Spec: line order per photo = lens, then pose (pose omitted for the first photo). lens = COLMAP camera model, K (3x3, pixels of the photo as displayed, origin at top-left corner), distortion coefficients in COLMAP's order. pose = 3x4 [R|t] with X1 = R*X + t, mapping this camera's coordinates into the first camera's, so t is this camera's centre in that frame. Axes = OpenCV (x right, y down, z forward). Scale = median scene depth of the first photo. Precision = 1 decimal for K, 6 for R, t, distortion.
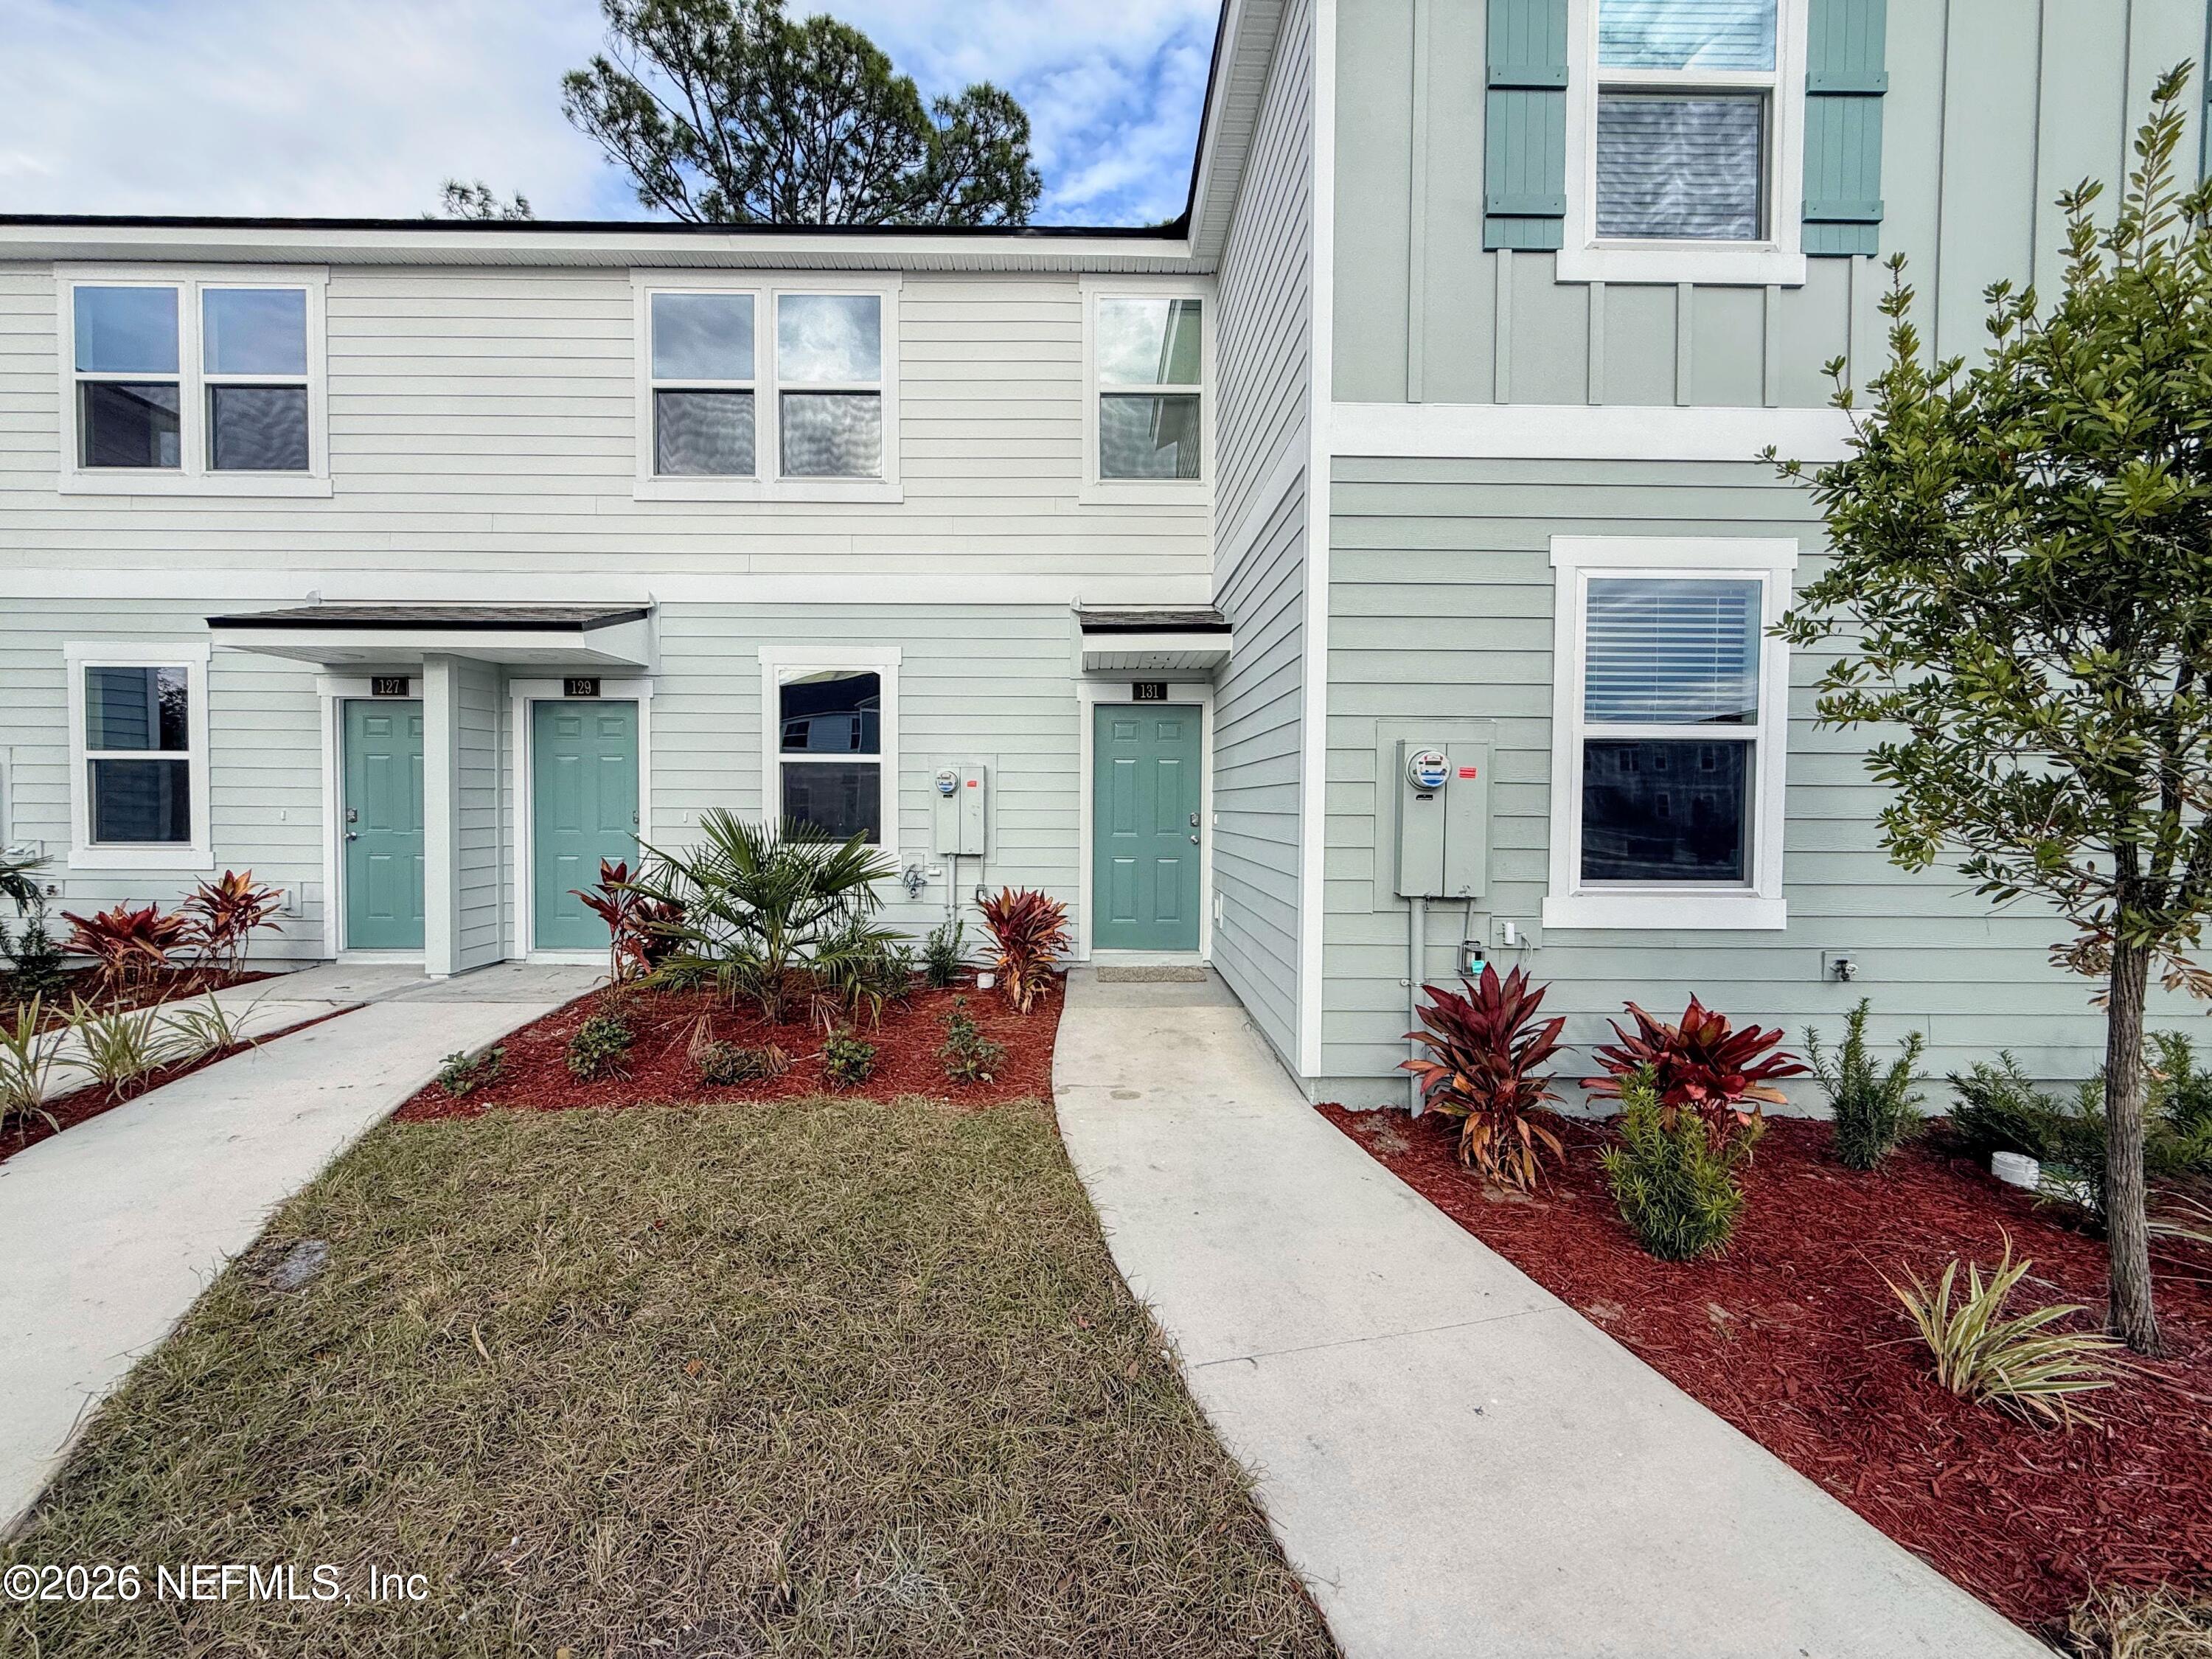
lens RADIAL K [[878.0, 0, 1095.1], [0, 878.0, 824.9], [0, 0, 1]] dist [-0.002315, 0.000865]
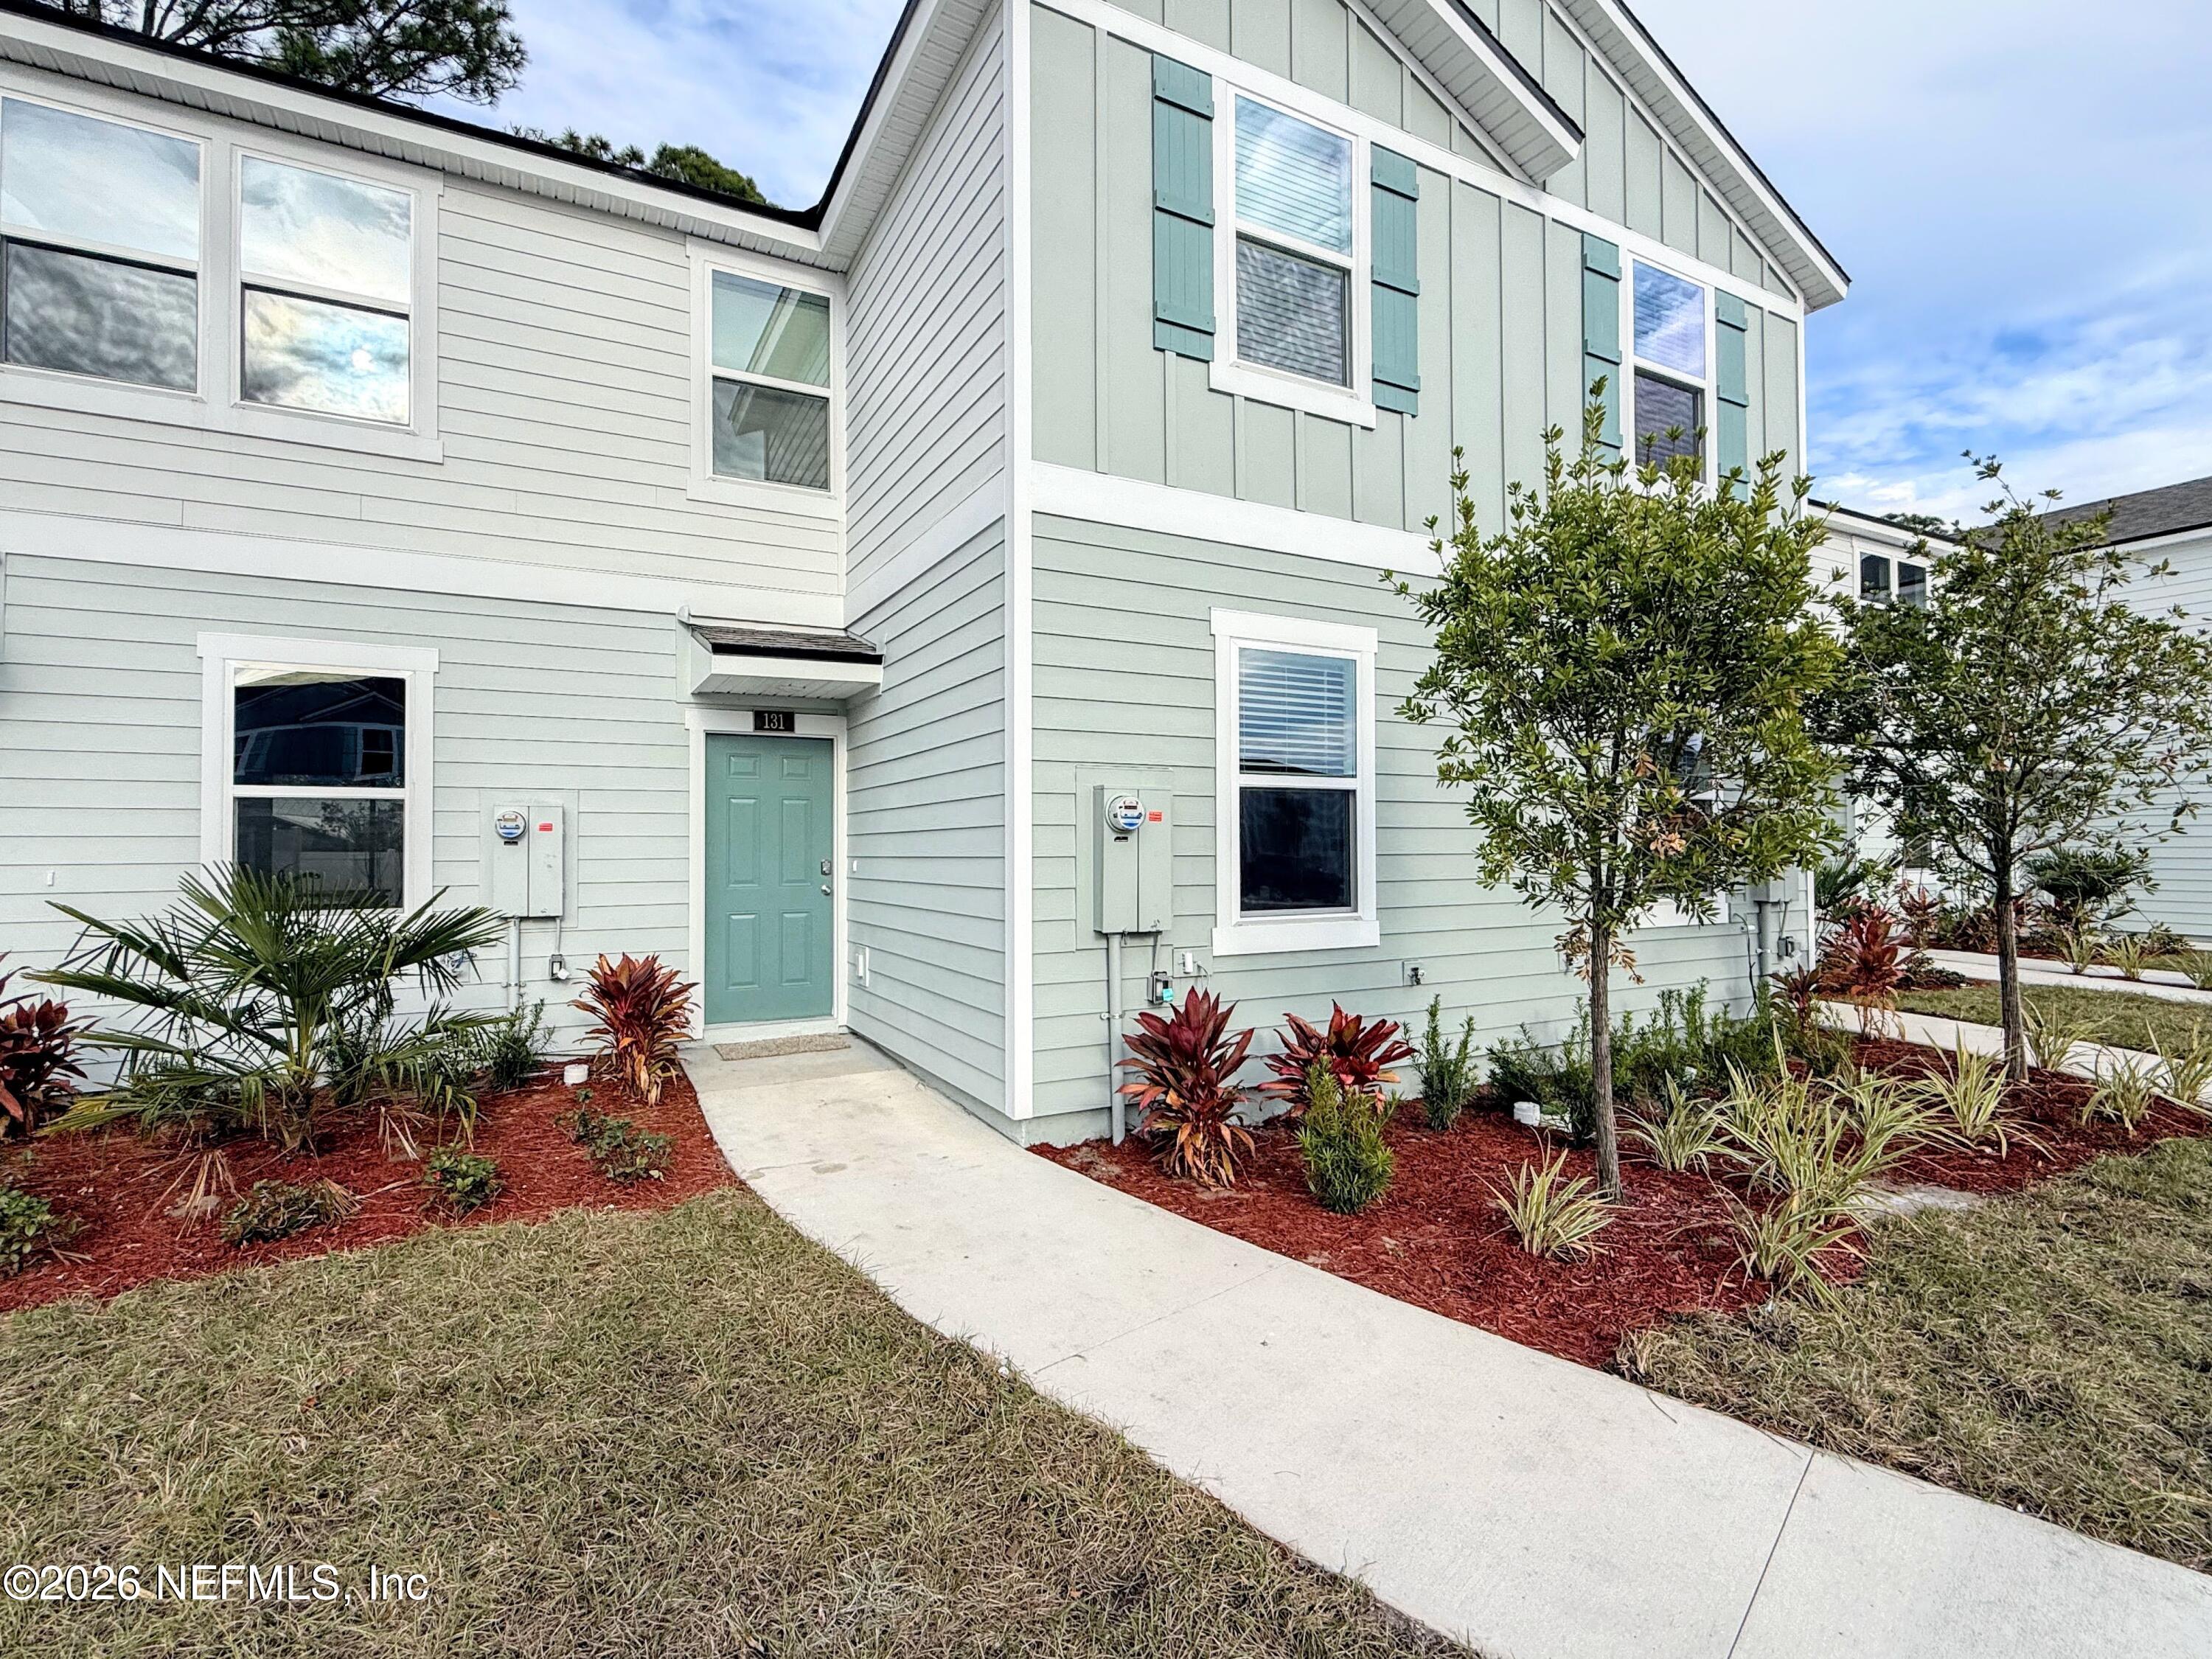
lens RADIAL K [[1037.2, 0, 1101.7], [0, 1037.2, 825.9], [0, 0, 1]] dist [0.000538, -0.002845]
pose [[0.885964, -0.001391, 0.463752, -0.227683], [0.023188, 0.998878, -0.041304, 0.003751], [-0.463174, 0.047348, 0.885002, -0.106582]]
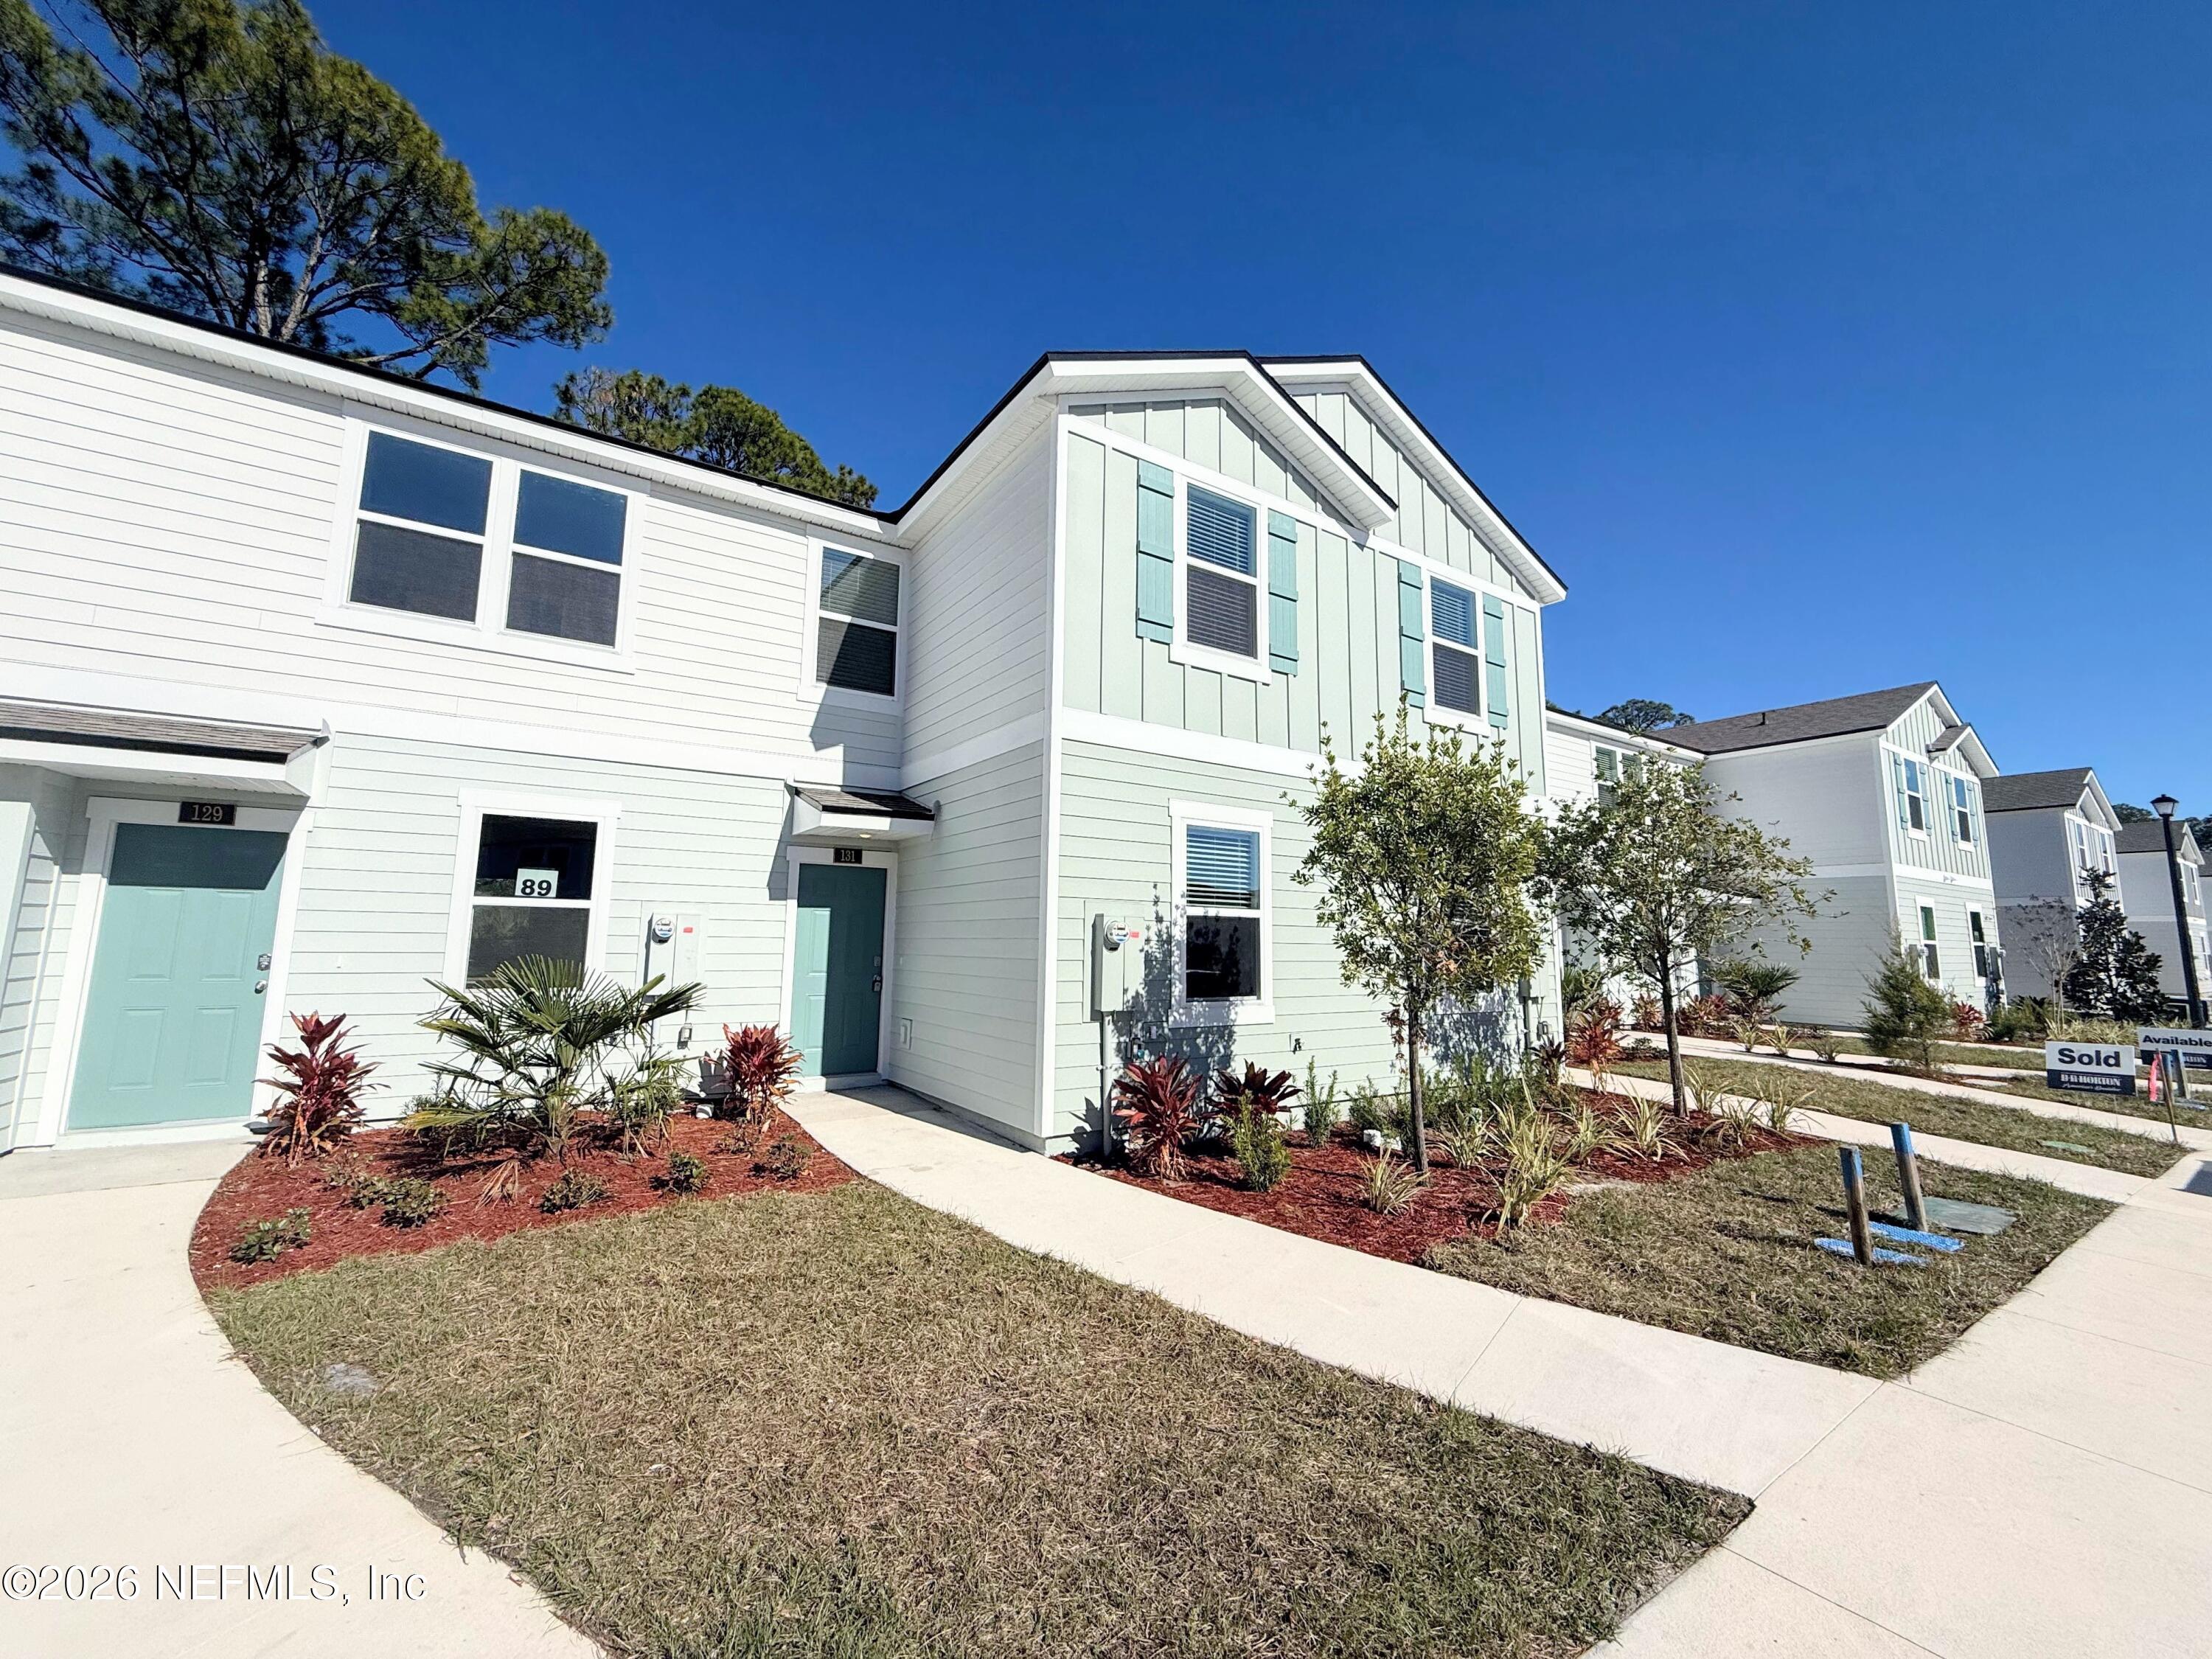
lens RADIAL K [[878.0, 0, 1094.6], [0, 878.0, 816.4], [0, 0, 1]] dist [-0.002315, 0.000865]
pose [[0.842723, 0.082345, 0.532013, -0.541335], [0.005205, 0.986940, -0.161004, -0.013100], [-0.538323, 0.138451, 0.831288, -0.377583]]
